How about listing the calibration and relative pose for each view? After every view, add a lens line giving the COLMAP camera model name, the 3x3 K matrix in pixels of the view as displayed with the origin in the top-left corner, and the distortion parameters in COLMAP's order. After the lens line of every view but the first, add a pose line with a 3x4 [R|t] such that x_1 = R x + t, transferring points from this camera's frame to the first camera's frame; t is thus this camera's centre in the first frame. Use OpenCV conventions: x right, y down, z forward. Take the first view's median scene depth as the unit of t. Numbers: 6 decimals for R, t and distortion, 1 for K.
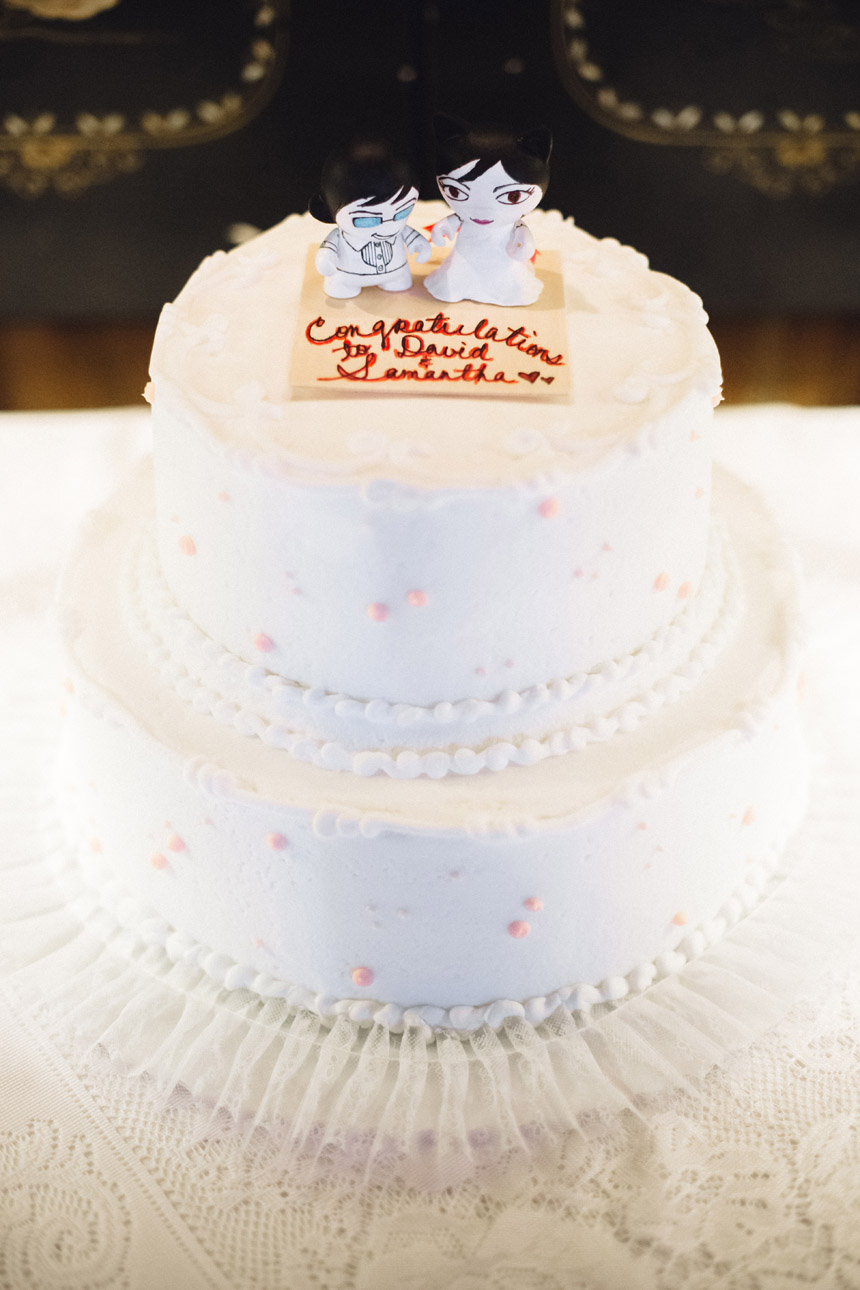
lens RADIAL K [[1840.6, 0, 427.5], [0, 1840.6, 645.1], [0, 0, 1]] dist [-0.136034, 0.000000]
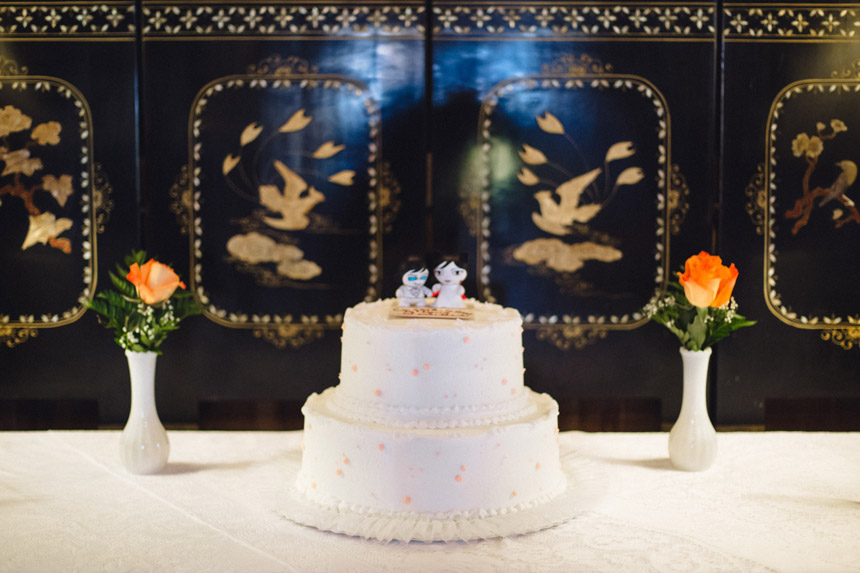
lens RADIAL K [[1227.1, 0, 430.5], [0, 1227.1, 286.4], [0, 0, 1]] dist [-0.136034, 0.000000]
pose [[0.999947, 0.008840, -0.005186, 0.010104], [-0.010249, 0.862233, -0.506408, 0.875662], [-0.000005, 0.506435, 0.862278, -0.875997]]
